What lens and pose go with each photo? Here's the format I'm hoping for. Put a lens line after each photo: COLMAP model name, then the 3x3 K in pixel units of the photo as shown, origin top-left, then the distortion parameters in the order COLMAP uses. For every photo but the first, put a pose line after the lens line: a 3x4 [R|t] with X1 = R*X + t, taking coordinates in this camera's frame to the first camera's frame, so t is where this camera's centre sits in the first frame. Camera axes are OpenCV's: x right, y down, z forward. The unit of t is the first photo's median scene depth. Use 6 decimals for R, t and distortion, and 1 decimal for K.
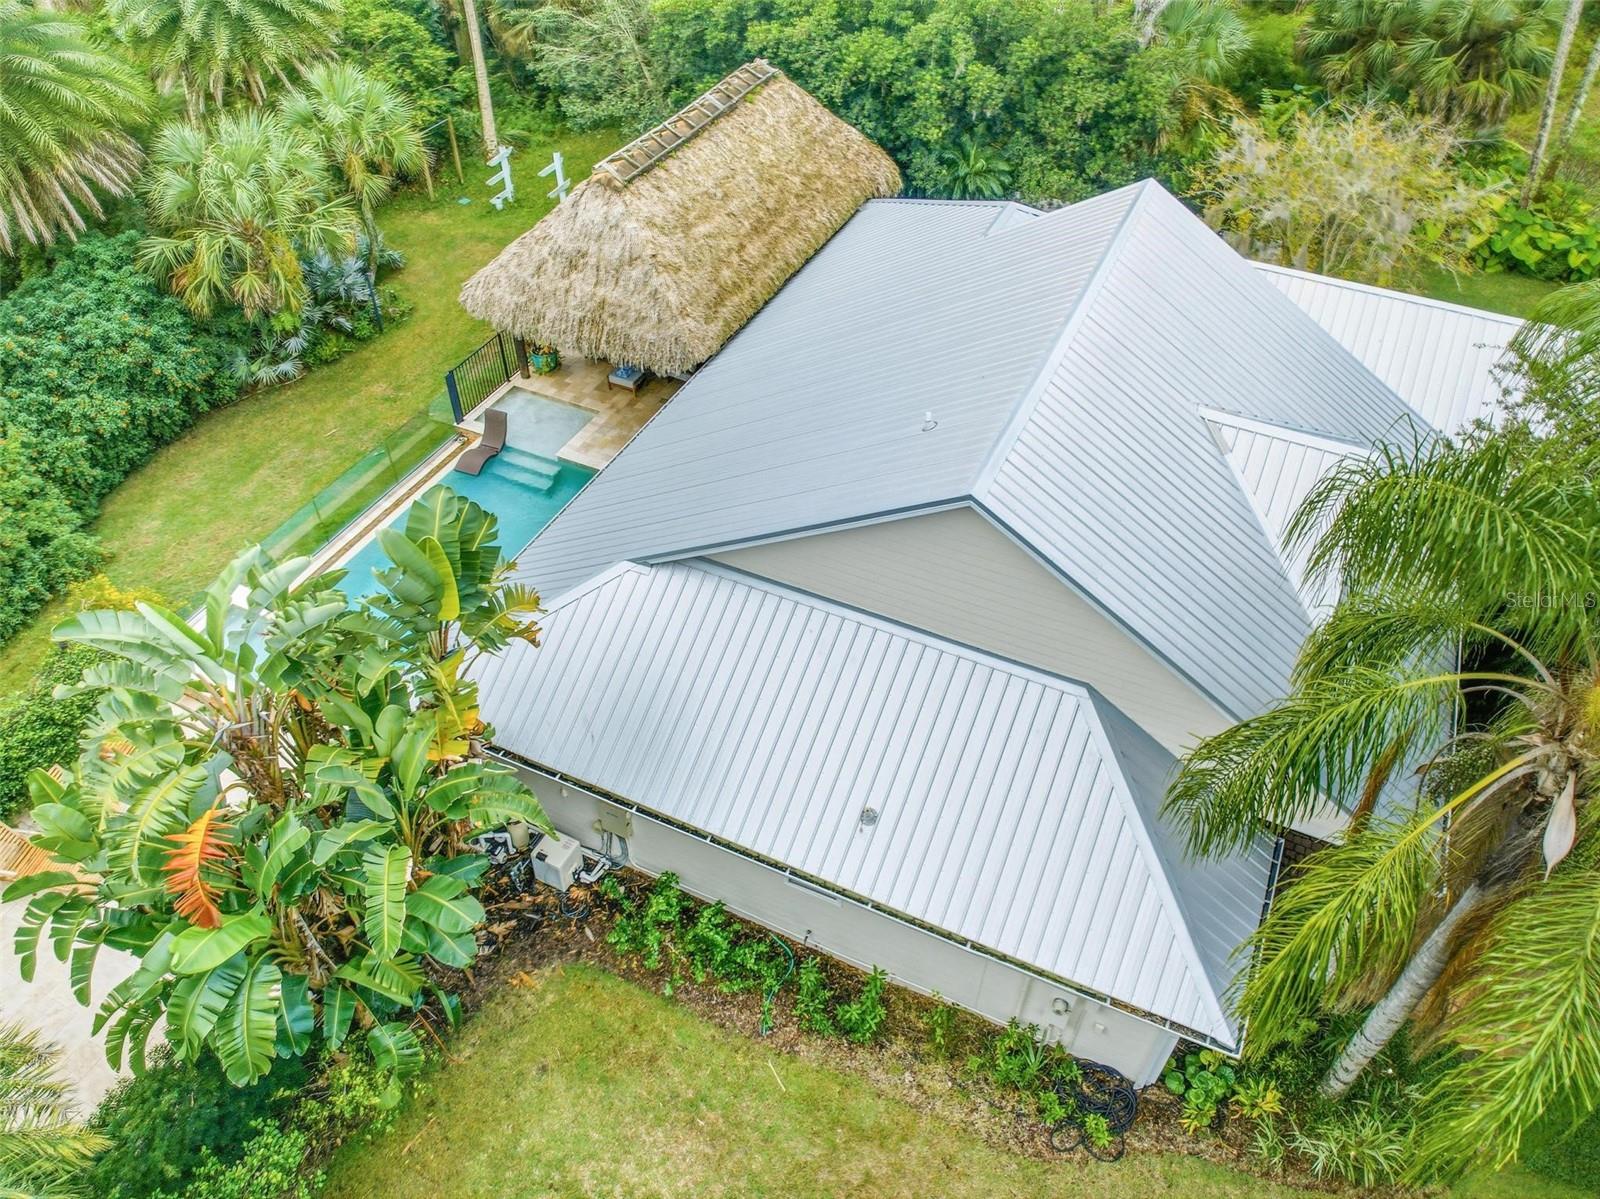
lens RADIAL K [[1118.7, 0, 800.1], [0, 1118.7, 604.6], [0, 0, 1]] dist [-0.066138, 0.026197]
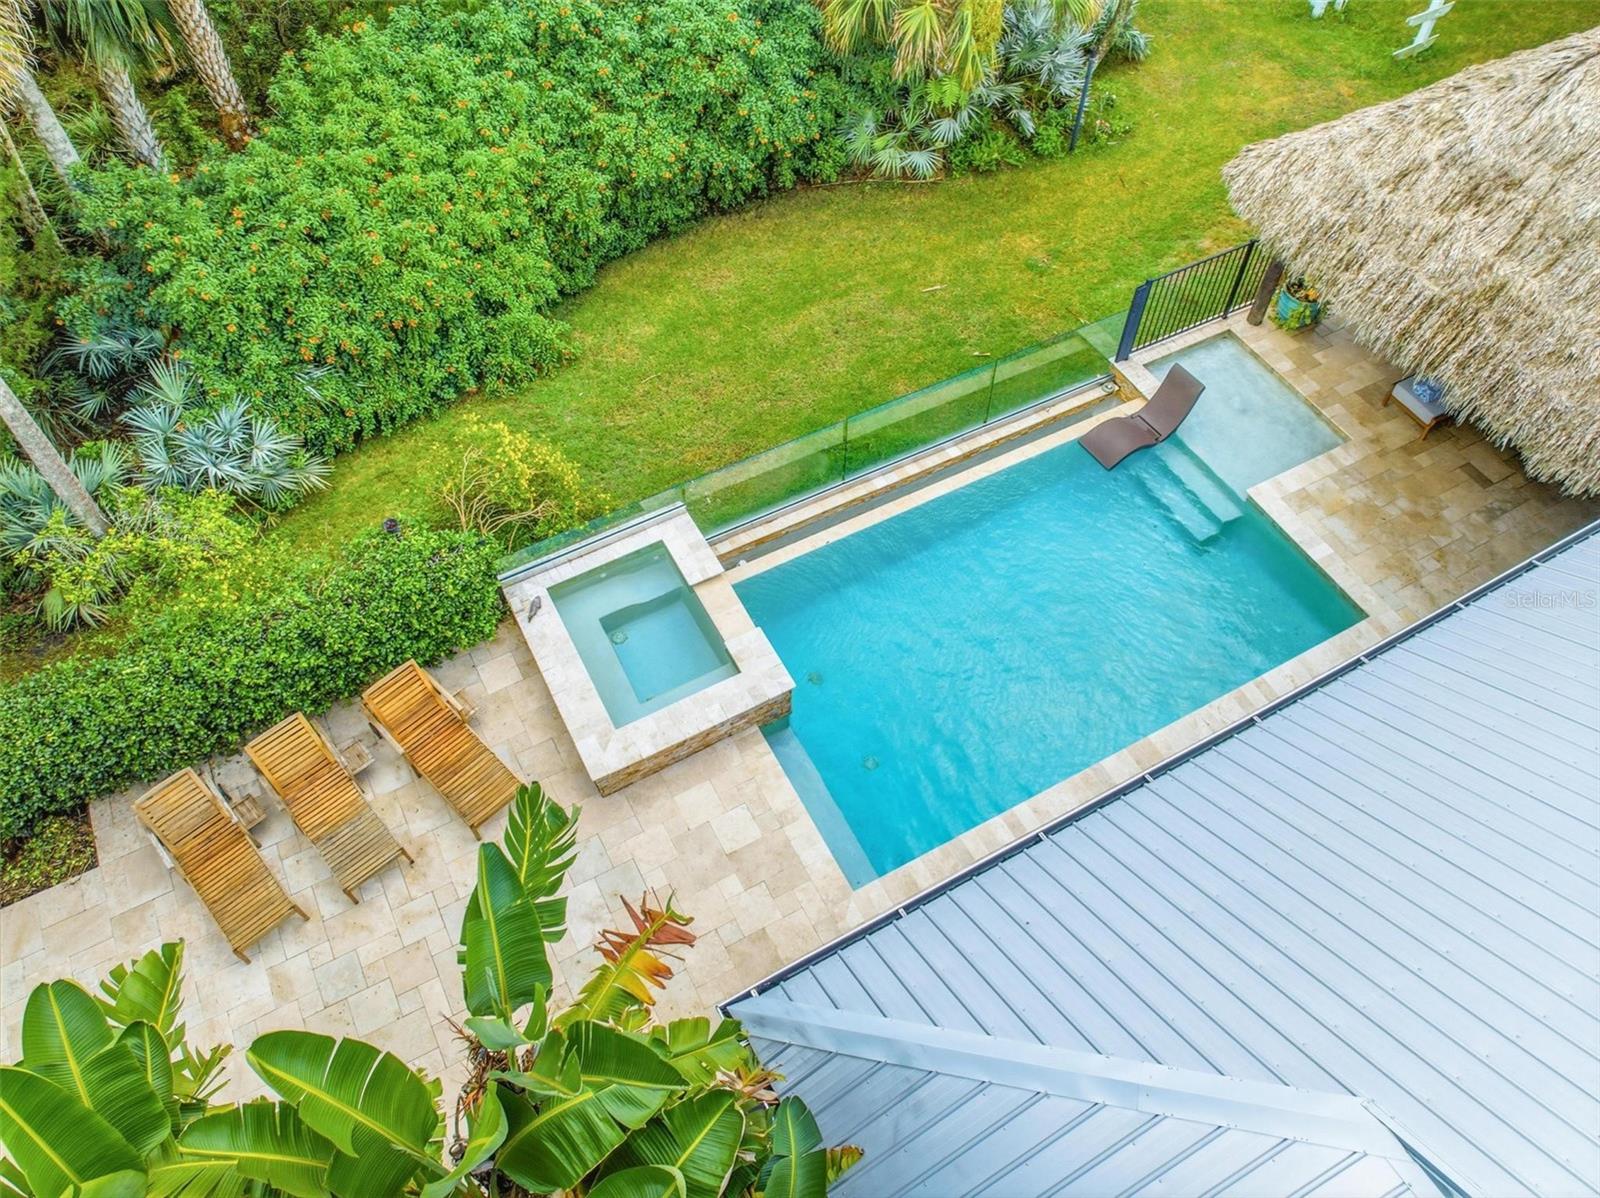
lens RADIAL K [[1118.7, 0, 800.1], [0, 1118.7, 604.1], [0, 0, 1]] dist [-0.066138, 0.026197]
pose [[0.802945, 0.479250, -0.354400, -0.168924], [-0.409021, 0.875514, 0.257249, -0.131487], [0.433569, -0.061599, 0.899013, 0.373479]]
